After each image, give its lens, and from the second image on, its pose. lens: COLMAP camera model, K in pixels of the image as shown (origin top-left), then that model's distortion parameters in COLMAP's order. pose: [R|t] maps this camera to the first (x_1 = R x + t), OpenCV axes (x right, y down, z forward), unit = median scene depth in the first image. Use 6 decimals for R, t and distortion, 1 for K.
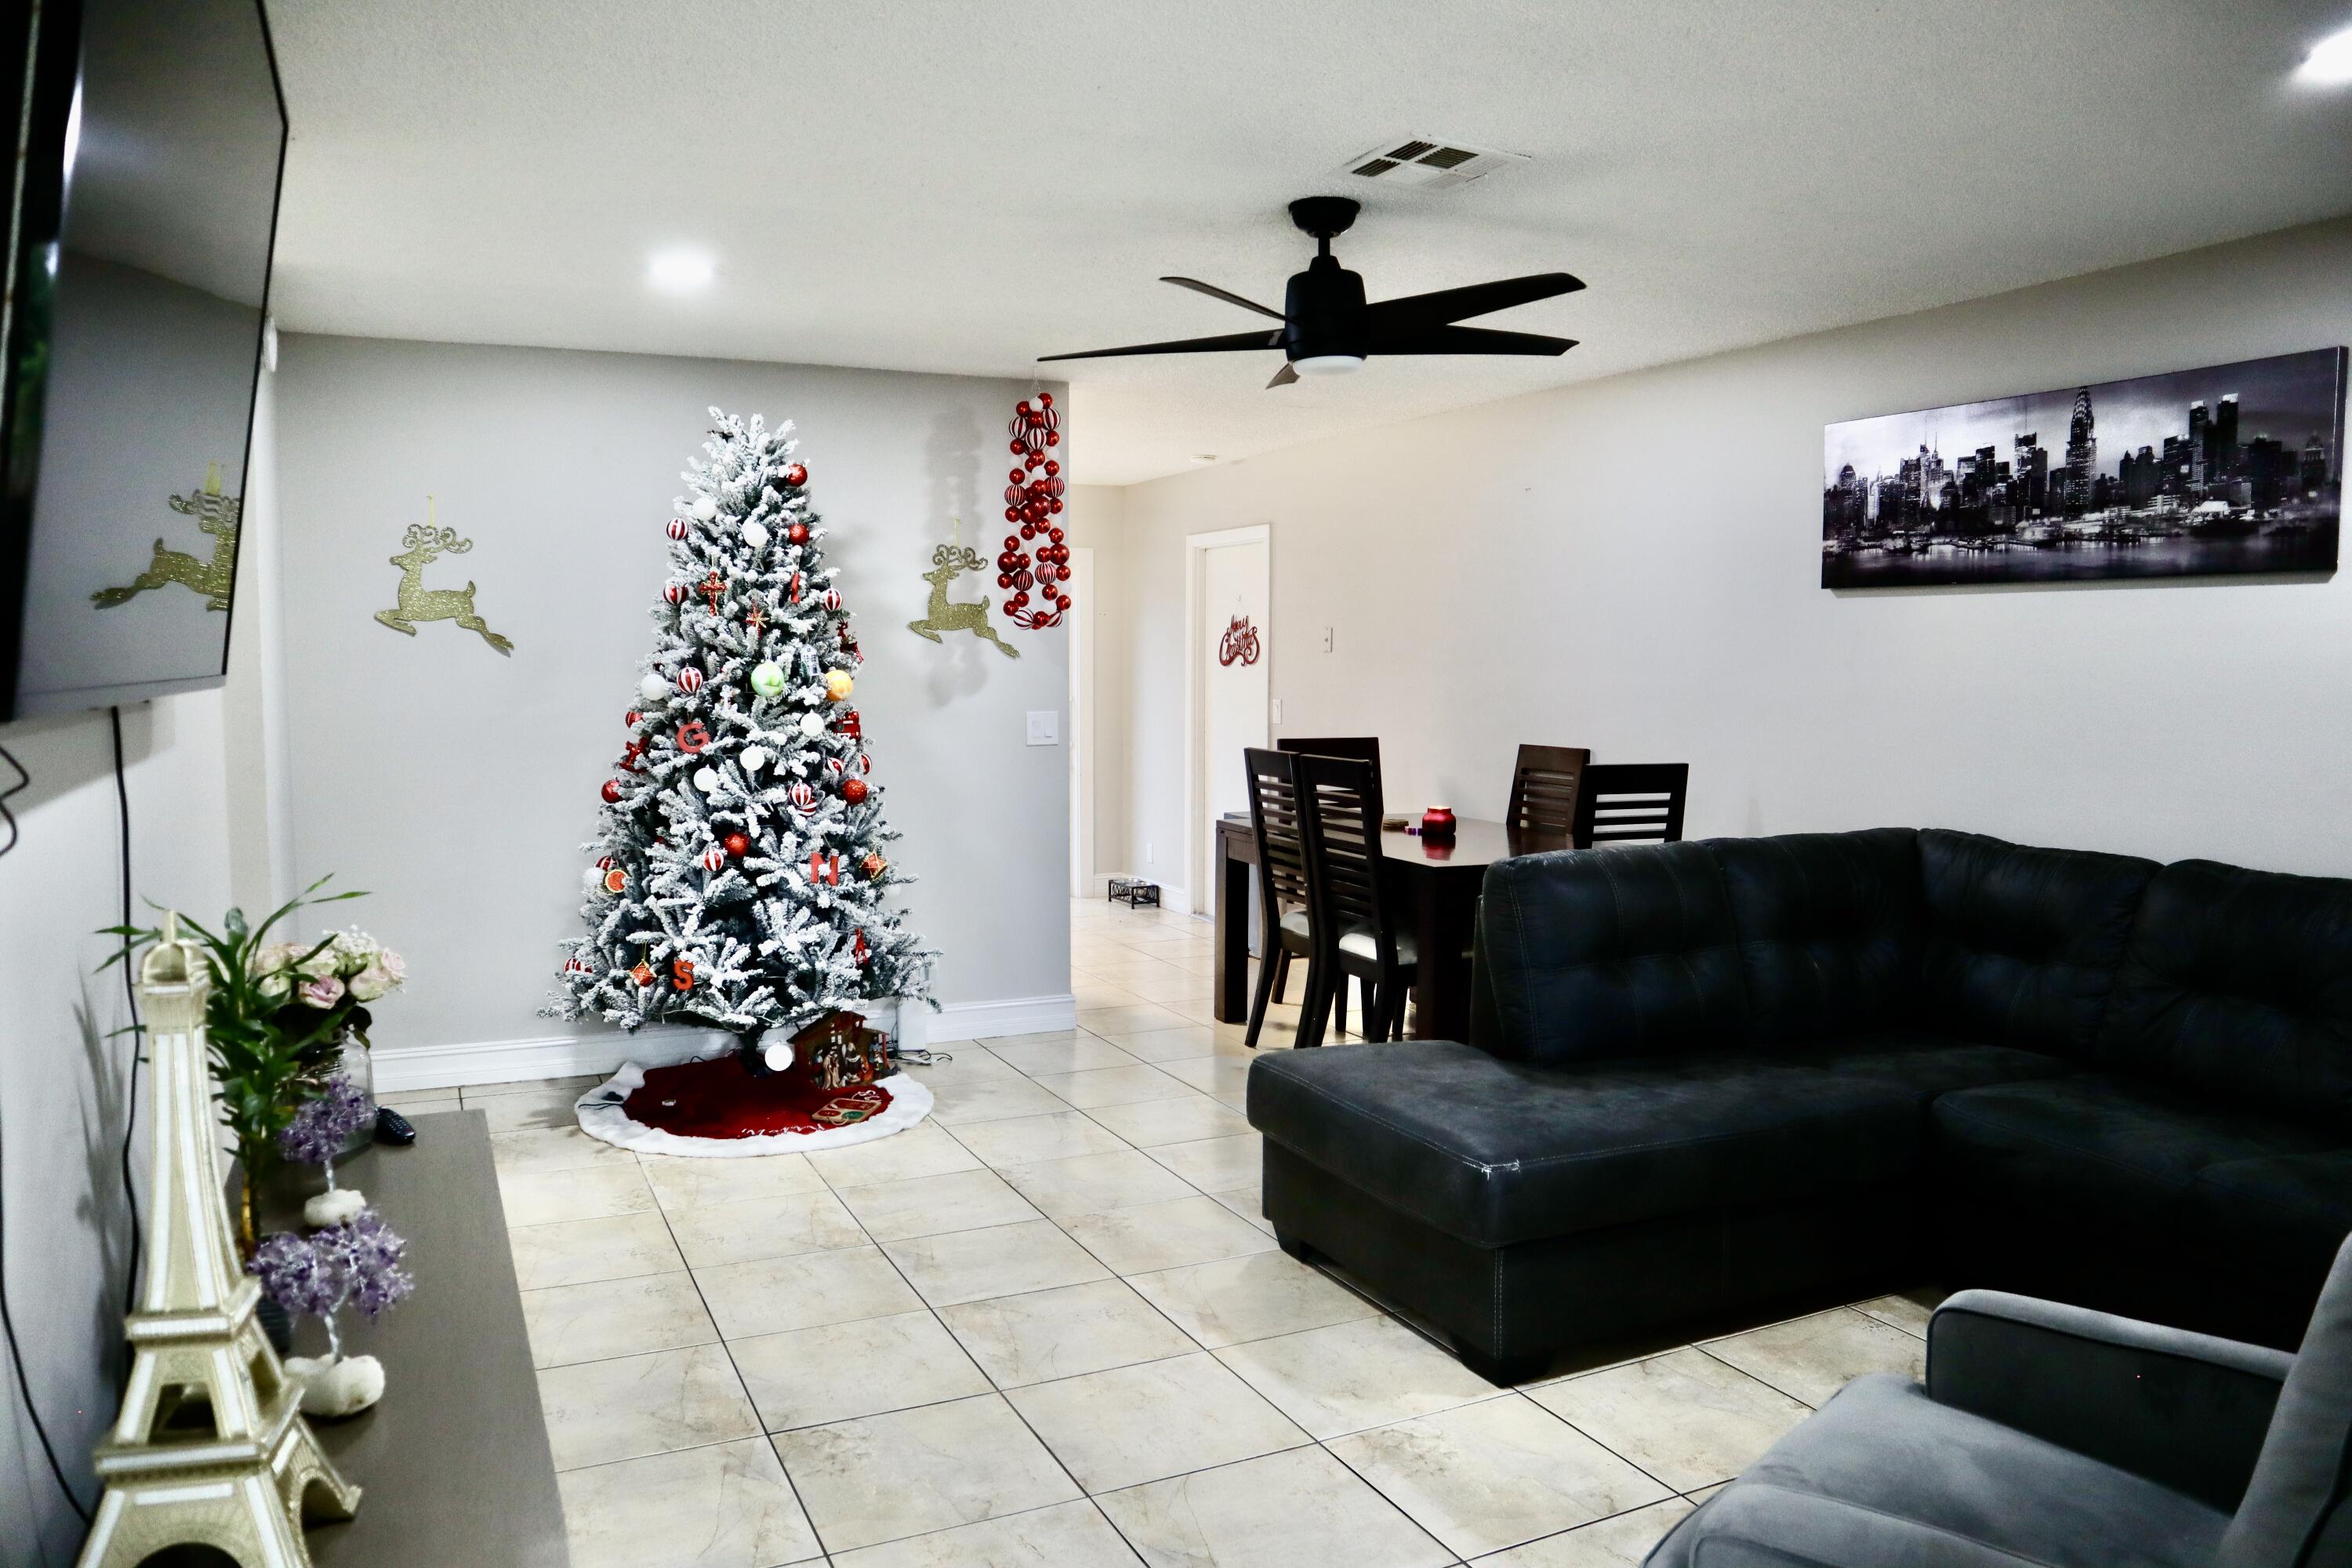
lens RADIAL K [[1608.5, 0, 1176.0], [0, 1608.5, 784.0], [0, 0, 1]] dist [-0.000216, 0.000742]
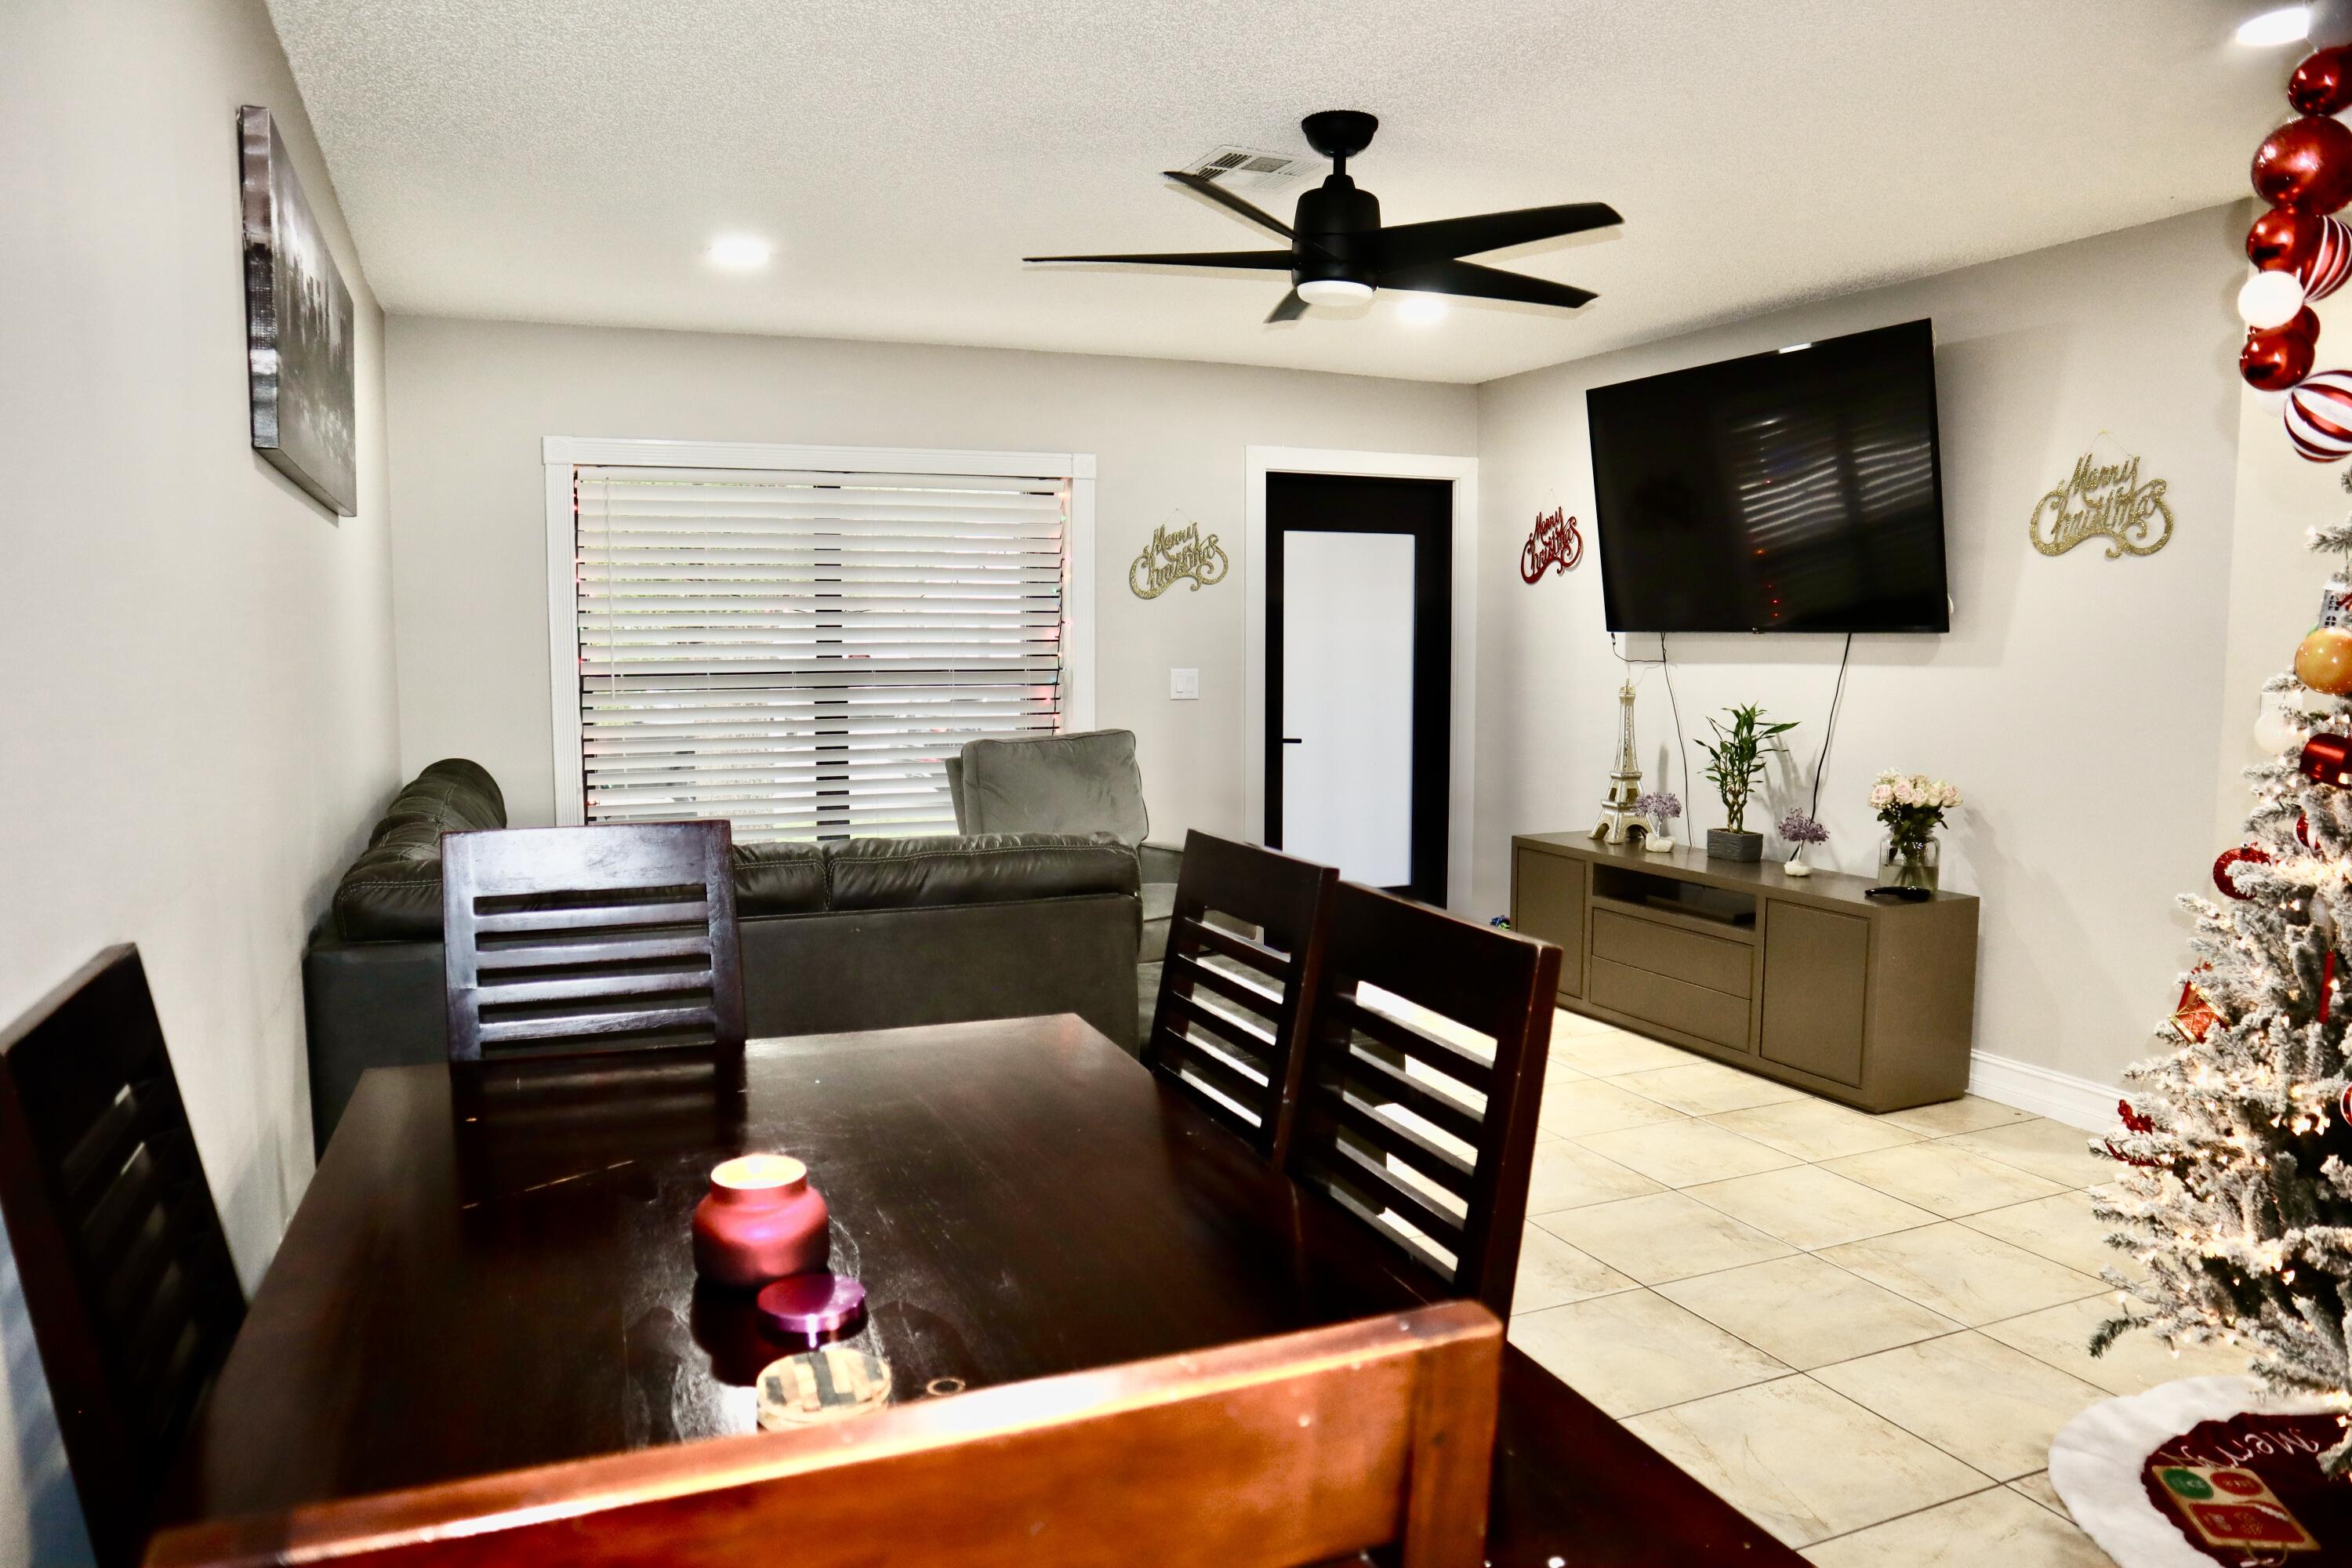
lens RADIAL K [[1608.5, 0, 1176.0], [0, 1608.5, 784.0], [0, 0, 1]] dist [-0.000216, 0.000742]
pose [[-0.998651, -0.010591, 0.050832, 0.134750], [-0.001883, 0.985720, 0.168381, -0.138084], [-0.051889, 0.168059, -0.984410, 1.960173]]
